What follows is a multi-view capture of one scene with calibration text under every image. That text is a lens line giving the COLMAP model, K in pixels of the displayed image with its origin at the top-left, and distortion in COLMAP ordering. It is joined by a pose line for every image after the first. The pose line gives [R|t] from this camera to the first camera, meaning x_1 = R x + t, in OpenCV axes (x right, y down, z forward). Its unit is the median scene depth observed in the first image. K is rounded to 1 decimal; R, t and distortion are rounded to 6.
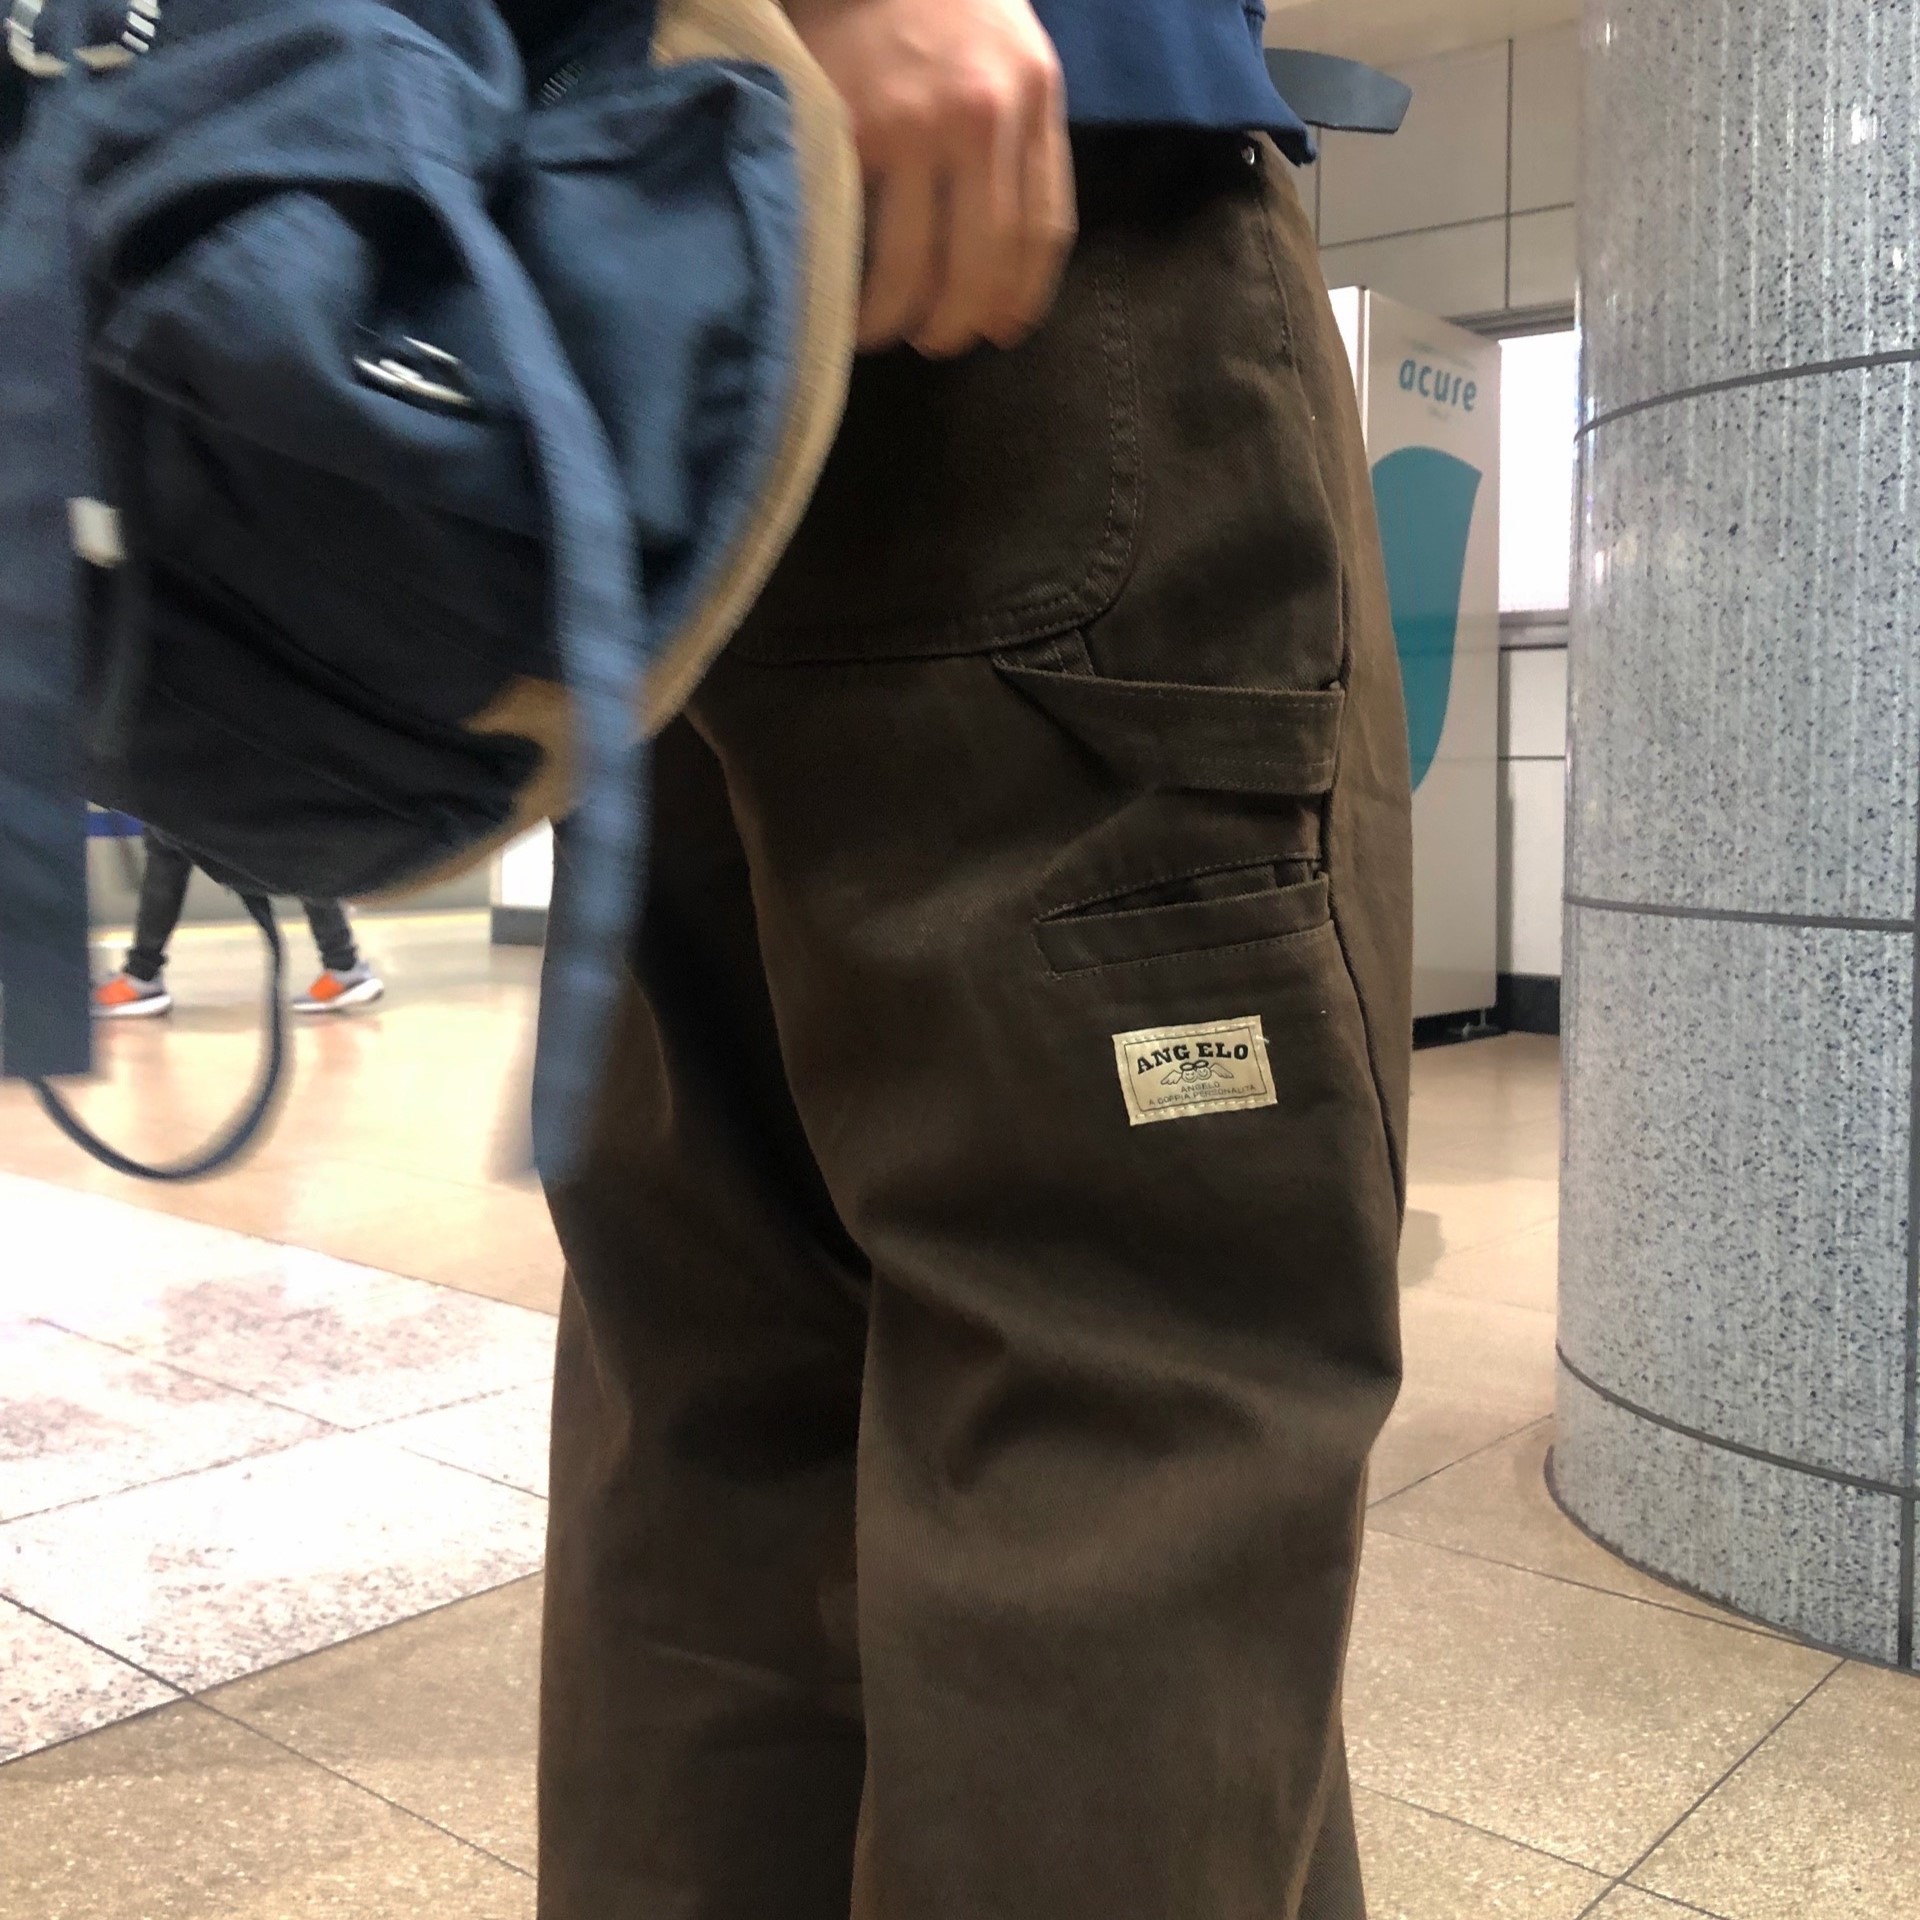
lens RADIAL K [[2156.6, 0, 947.5], [0, 2156.6, 849.5], [0, 0, 1]] dist [-0.070017, 0.157625]
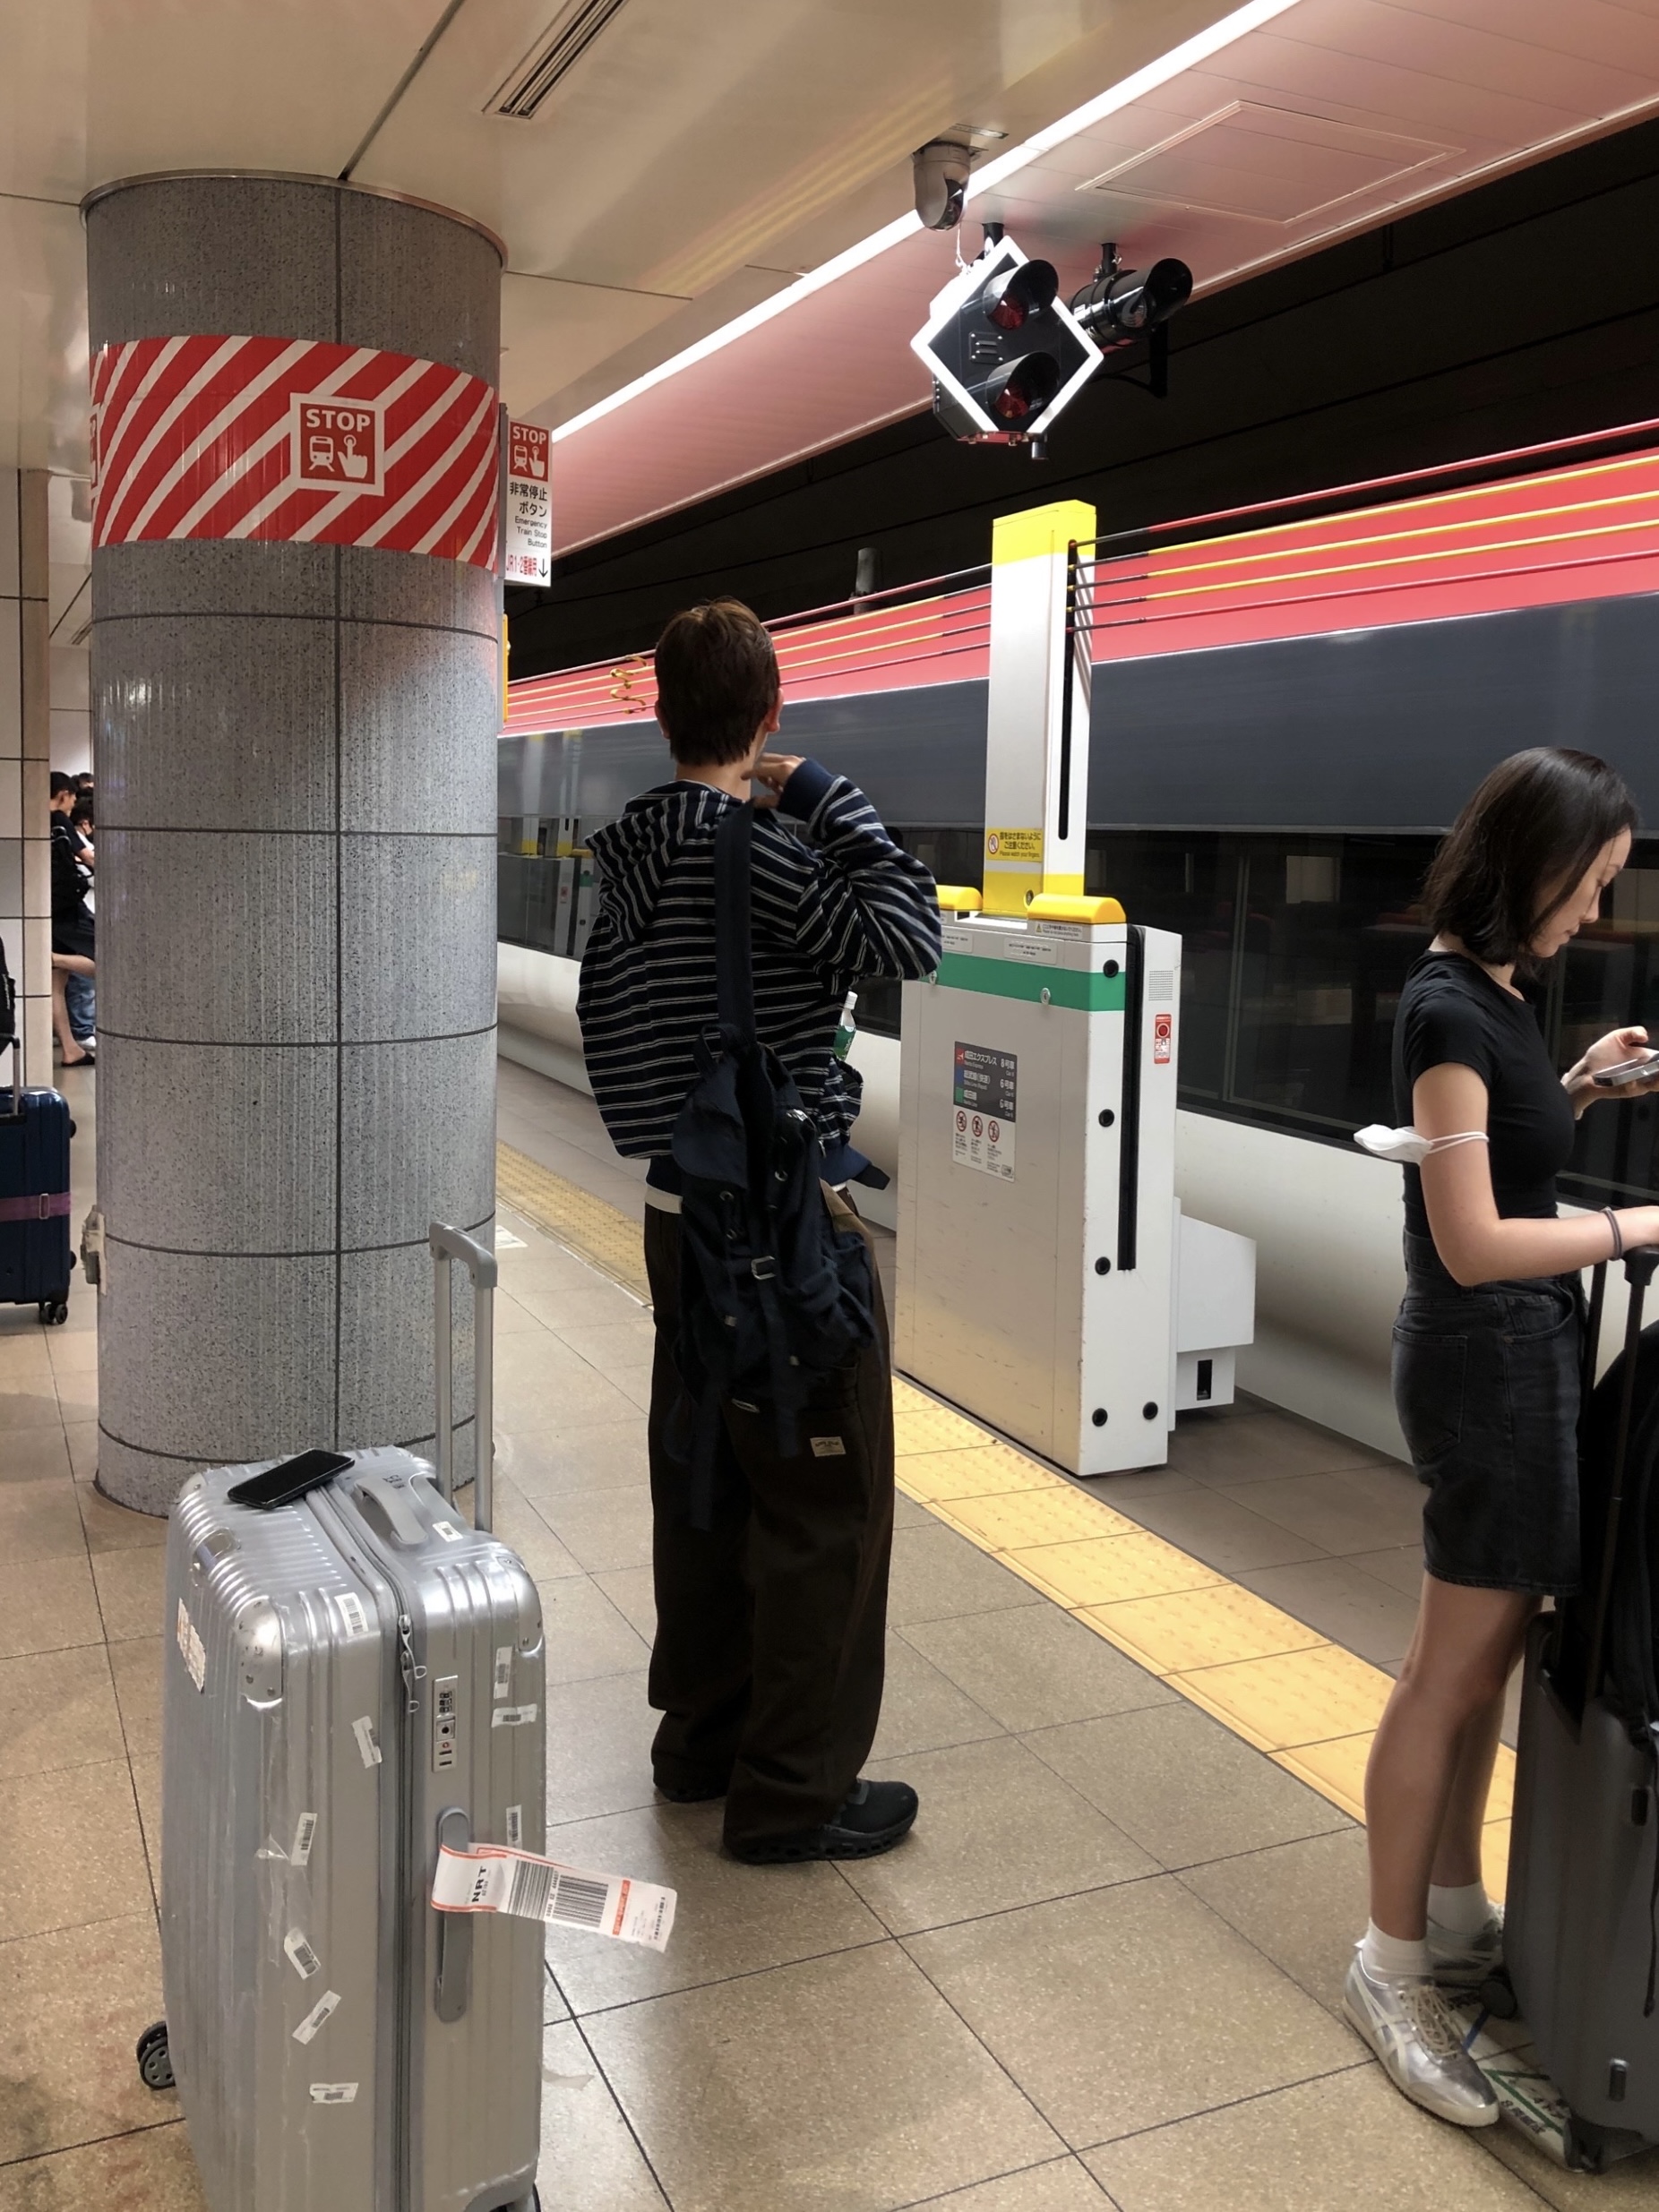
lens RADIAL K [[1887.5, 0, 822.9], [0, 1887.5, 954.0], [0, 0, 1]] dist [0.033882, 0.003314]
pose [[0.426568, -0.067491, 0.901934, -1.393387], [0.009278, 0.997486, 0.070253, -0.492611], [-0.904408, -0.021600, 0.426121, -0.565409]]
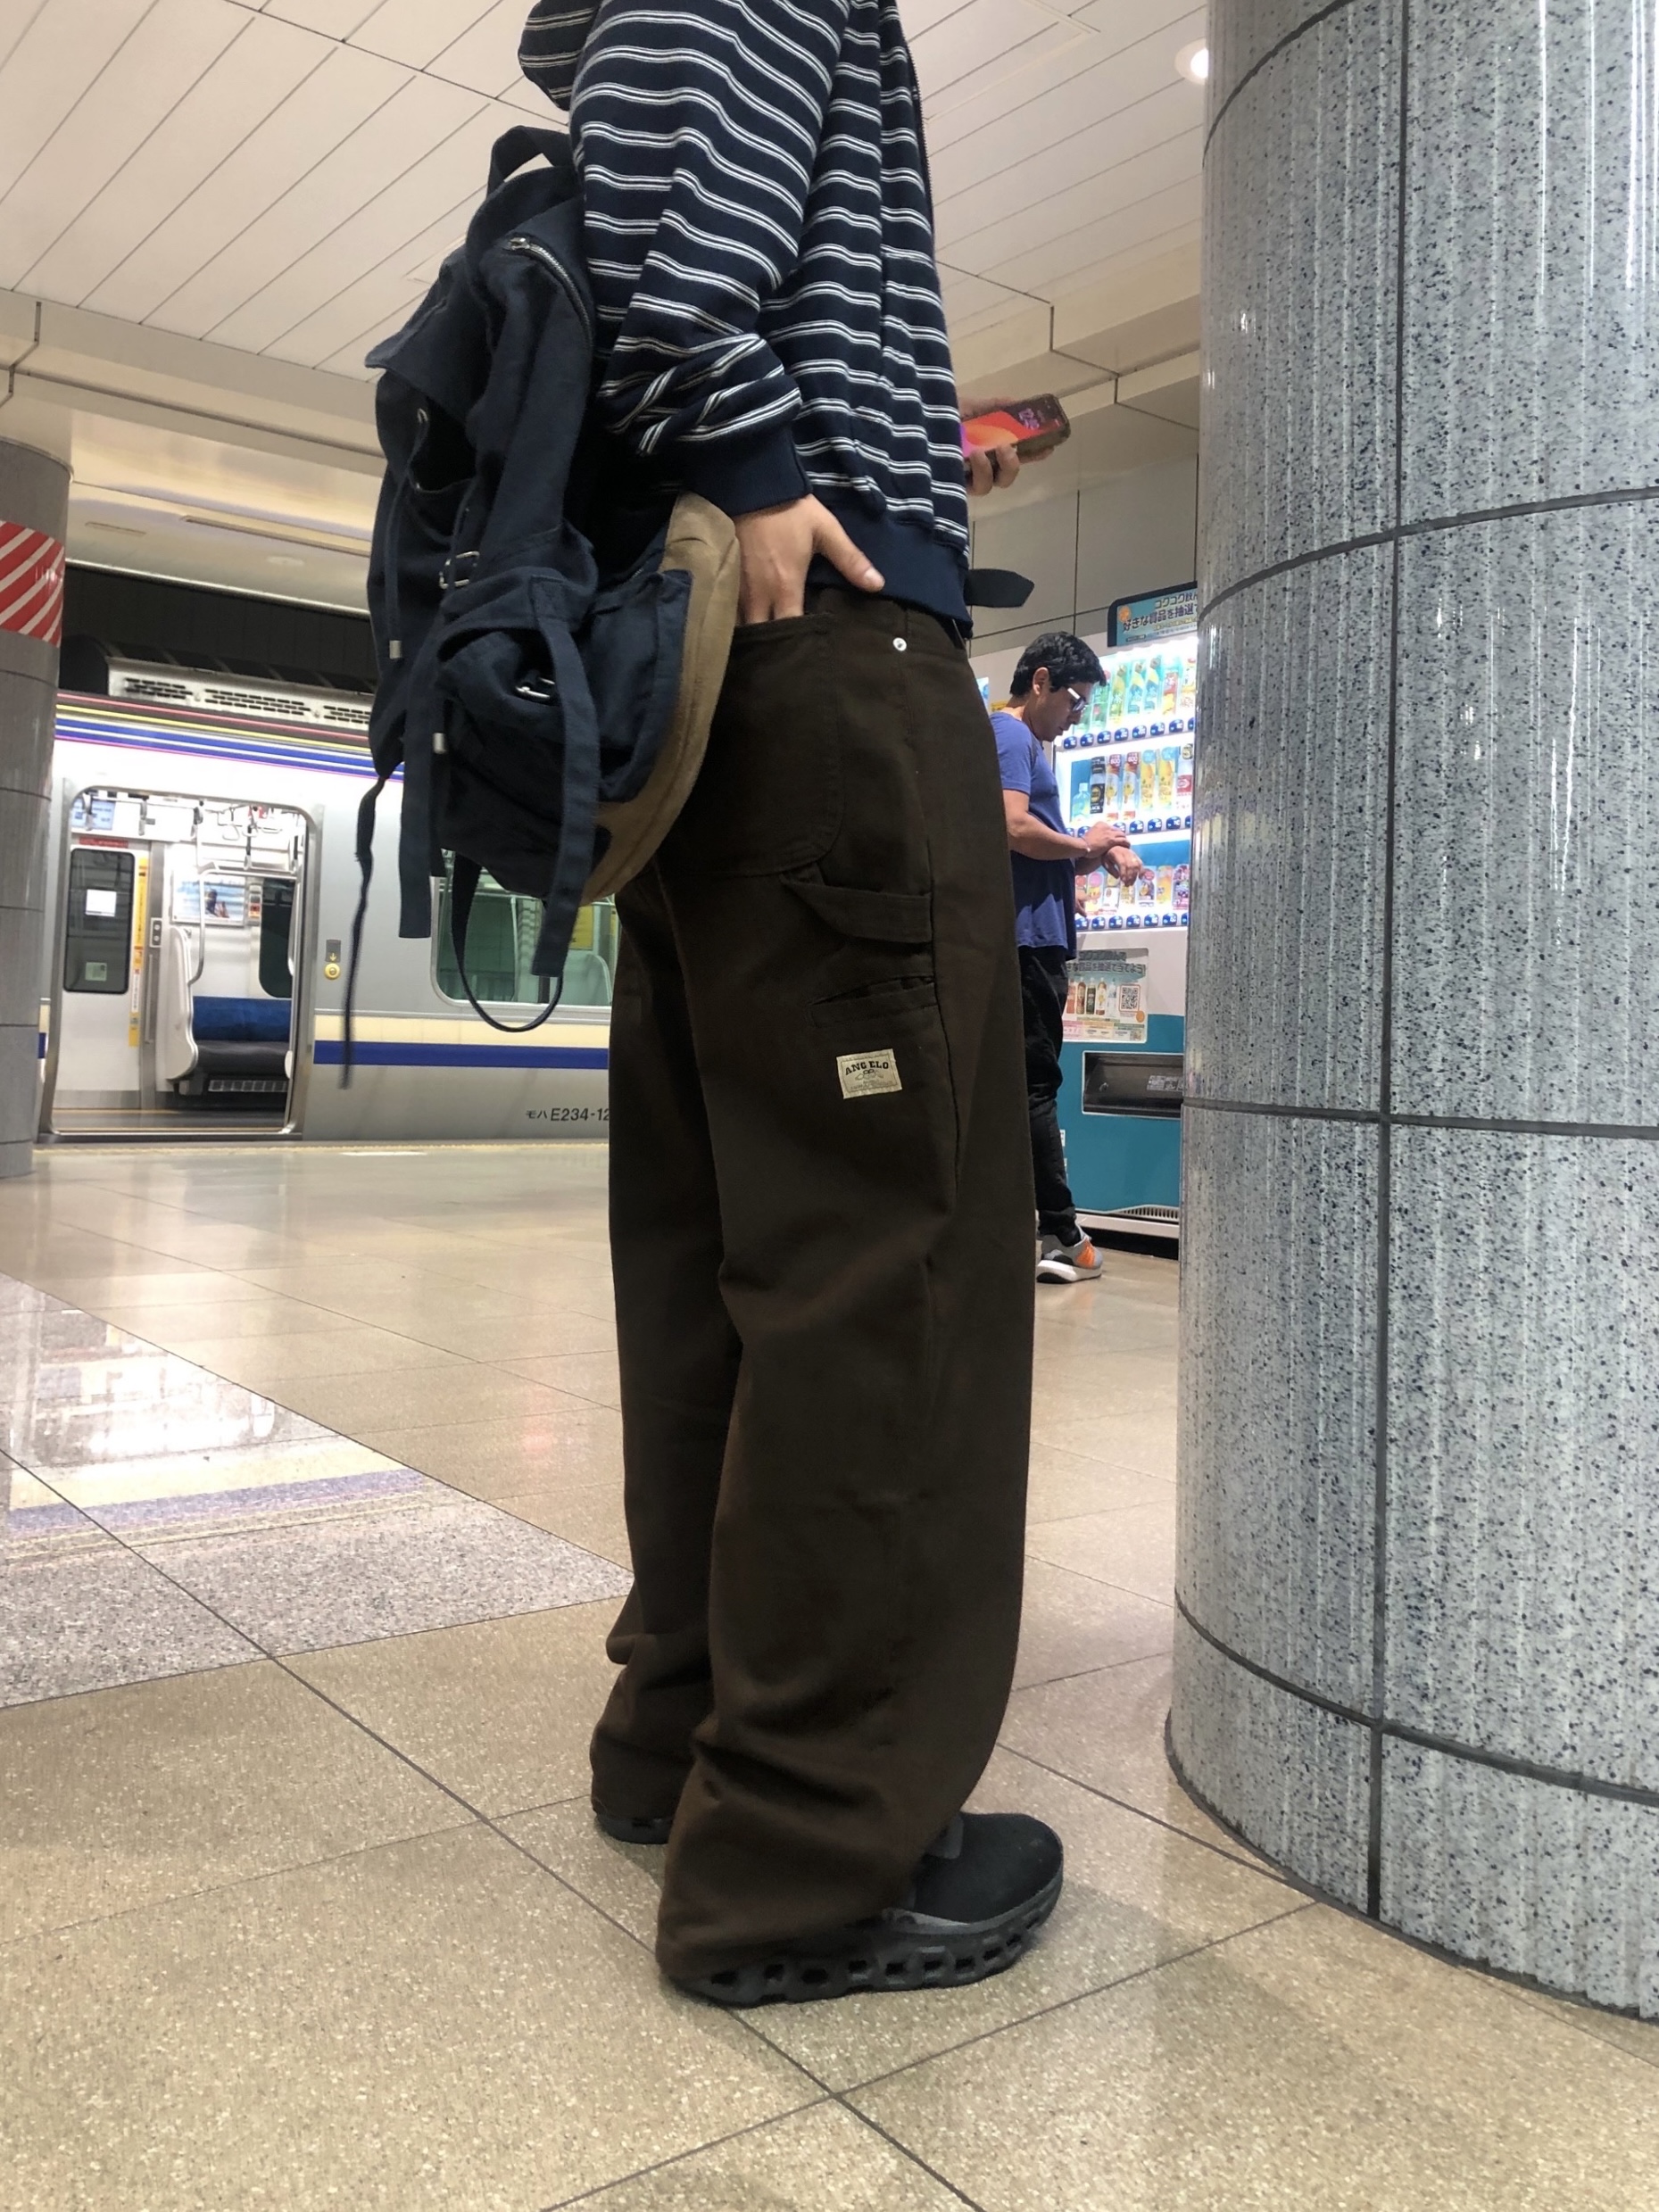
lens RADIAL K [[1891.5, 0, 836.3], [0, 1891.5, 928.9], [0, 0, 1]] dist [0.004710, 0.005313]
pose [[0.976301, 0.008627, -0.216244, 0.384980], [-0.028346, 0.995694, -0.088255, 0.032545], [0.214551, 0.092294, 0.972342, 0.107772]]
